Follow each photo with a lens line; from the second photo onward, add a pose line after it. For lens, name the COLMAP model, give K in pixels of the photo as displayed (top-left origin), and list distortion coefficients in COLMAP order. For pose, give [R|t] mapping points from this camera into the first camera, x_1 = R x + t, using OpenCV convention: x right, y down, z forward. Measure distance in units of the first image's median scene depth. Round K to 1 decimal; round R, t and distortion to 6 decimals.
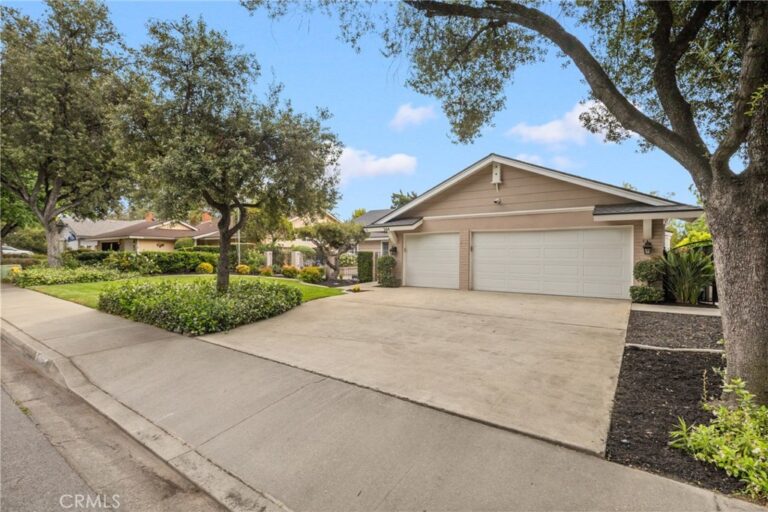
lens RADIAL K [[392.0, 0, 382.8], [0, 392.0, 255.2], [0, 0, 1]] dist [0.022151, 0.000336]
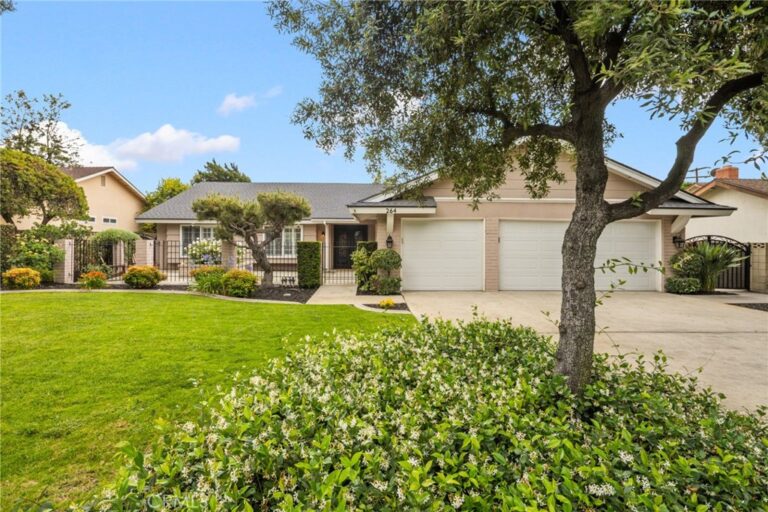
lens RADIAL K [[392.0, 0, 378.4], [0, 392.0, 252.4], [0, 0, 1]] dist [0.022151, 0.000336]
pose [[0.765631, -0.011429, 0.643179, -0.475324], [-0.003104, 0.999765, 0.021460, -0.007589], [-0.643273, -0.018427, 0.765415, 0.508366]]
